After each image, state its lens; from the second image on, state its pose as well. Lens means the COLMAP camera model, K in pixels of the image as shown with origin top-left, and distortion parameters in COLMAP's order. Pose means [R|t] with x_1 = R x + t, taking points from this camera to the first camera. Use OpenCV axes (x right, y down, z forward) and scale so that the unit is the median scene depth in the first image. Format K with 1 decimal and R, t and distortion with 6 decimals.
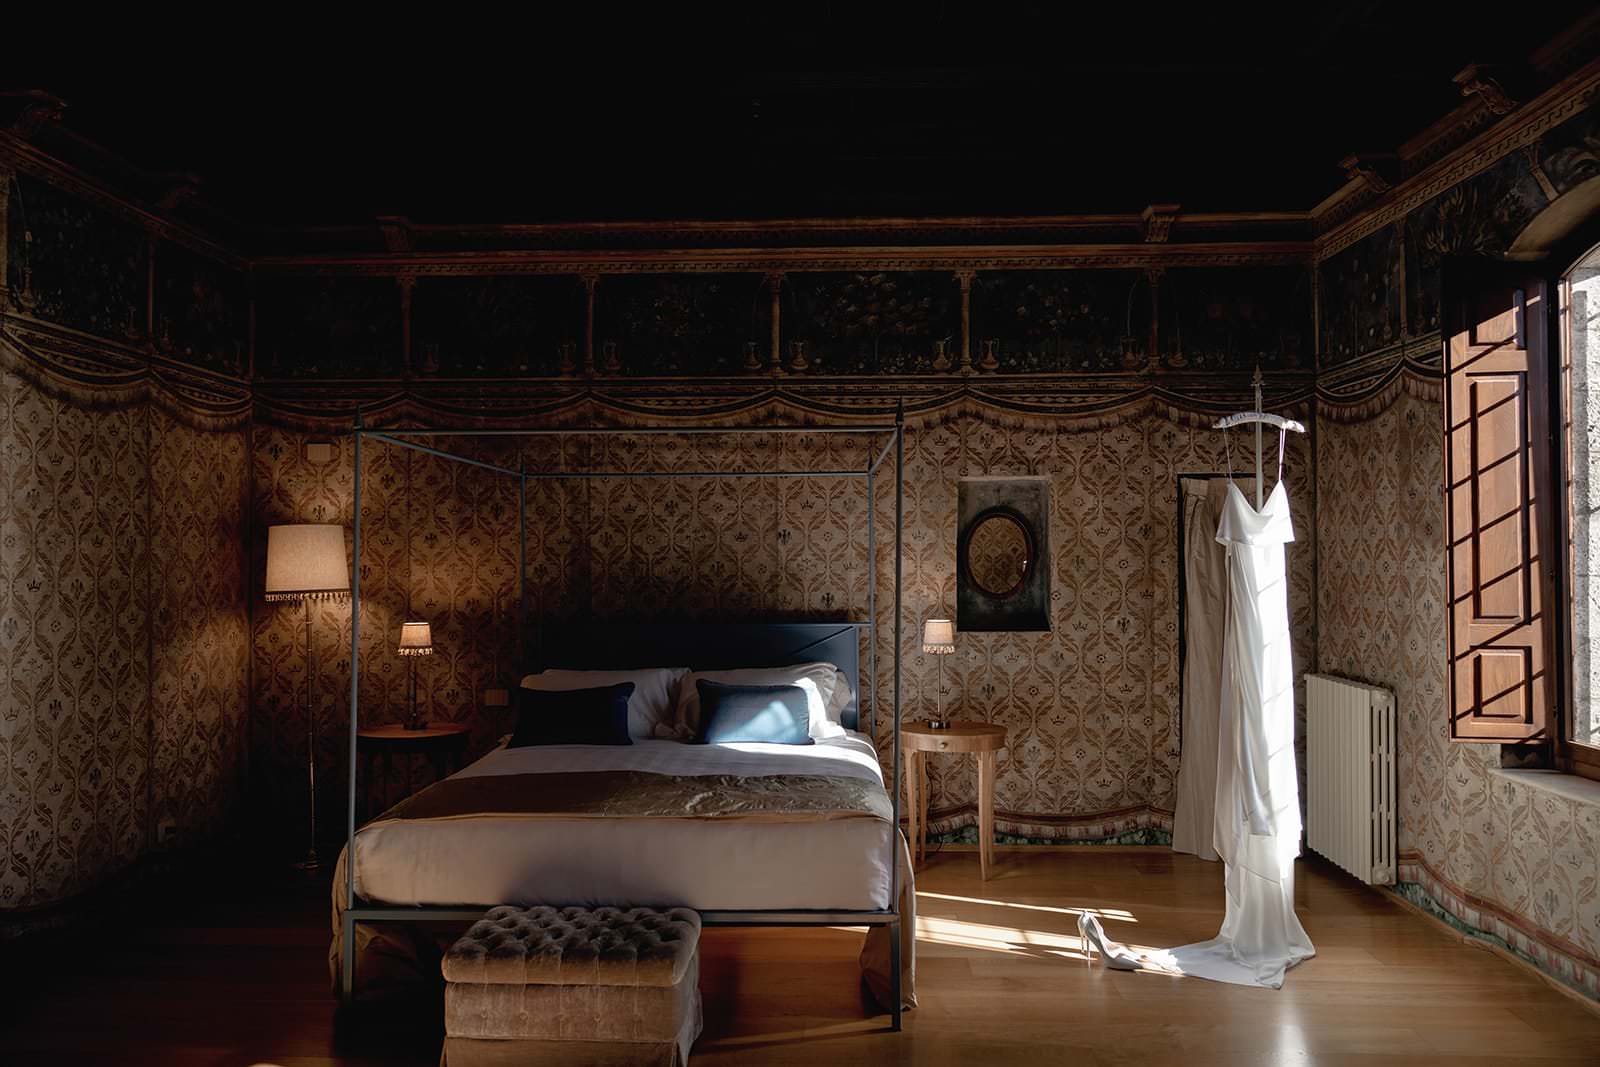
lens RADIAL K [[1078.5, 0, 796.4], [0, 1078.5, 538.5], [0, 0, 1]] dist [-0.000554, 0.001107]
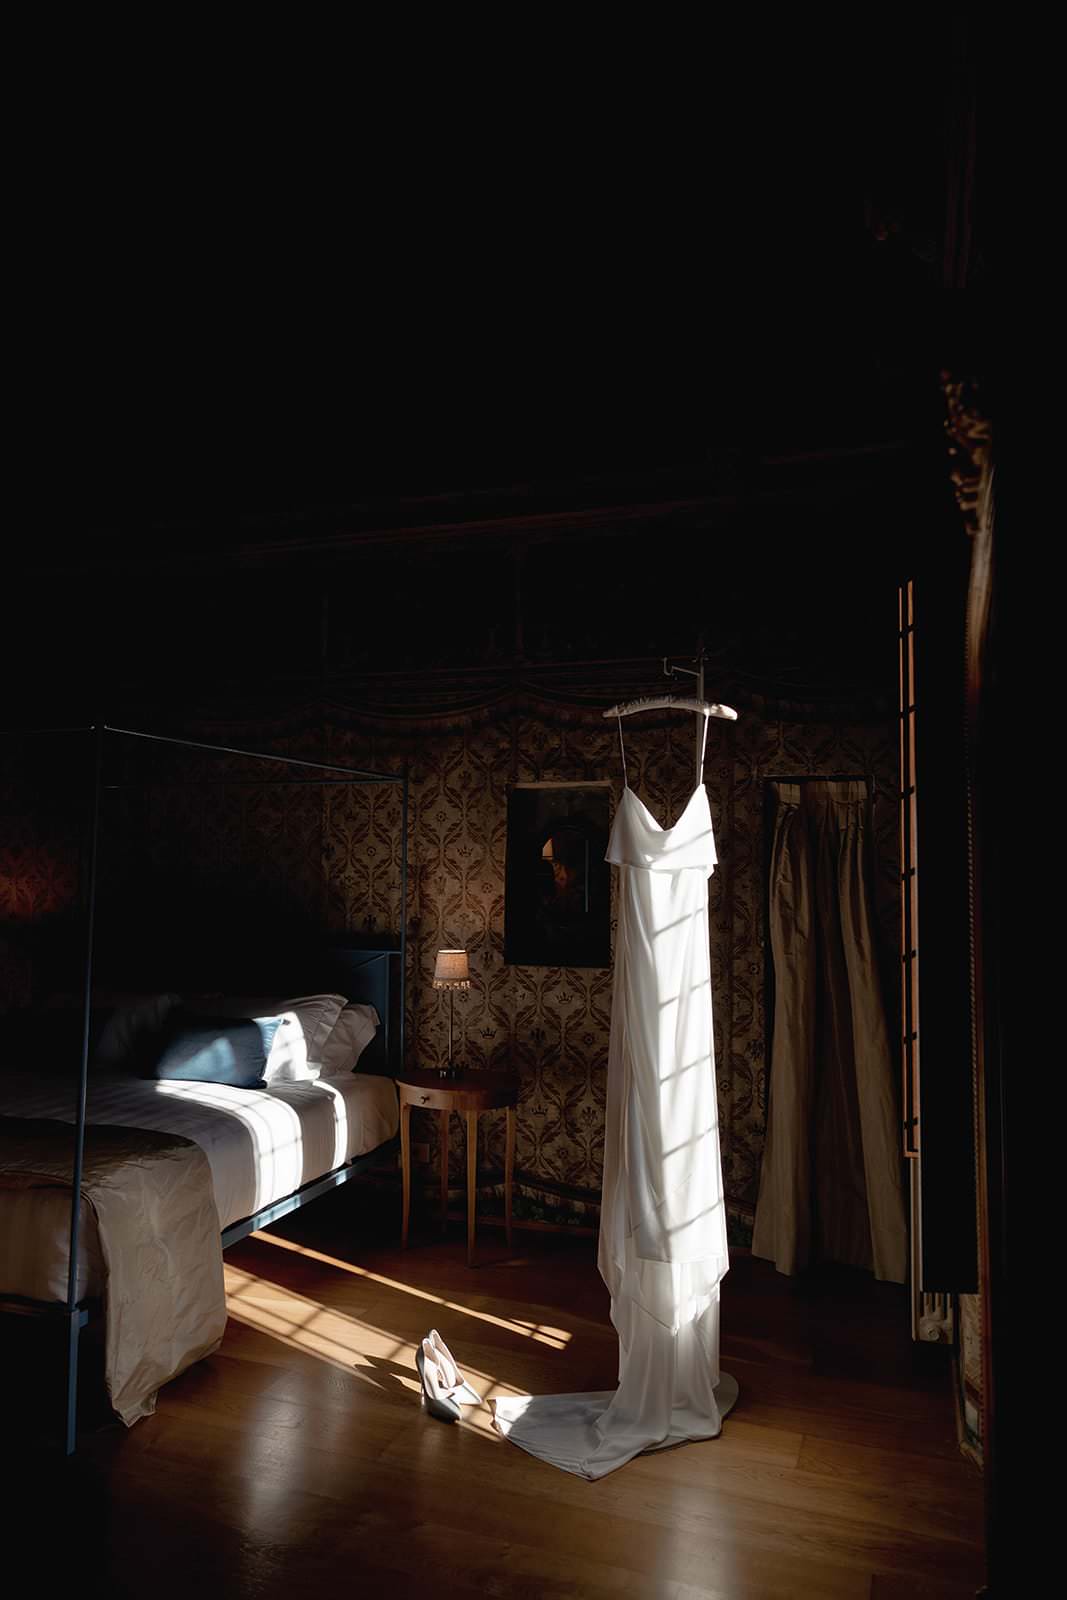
lens RADIAL K [[1078.5, 0, 535.7], [0, 1078.5, 804.5], [0, 0, 1]] dist [-0.000554, 0.001107]
pose [[0.957135, -0.004149, -0.289613, 0.422101], [-0.007565, 0.999198, -0.039314, -0.006758], [0.289544, 0.039820, 0.956336, 0.185514]]
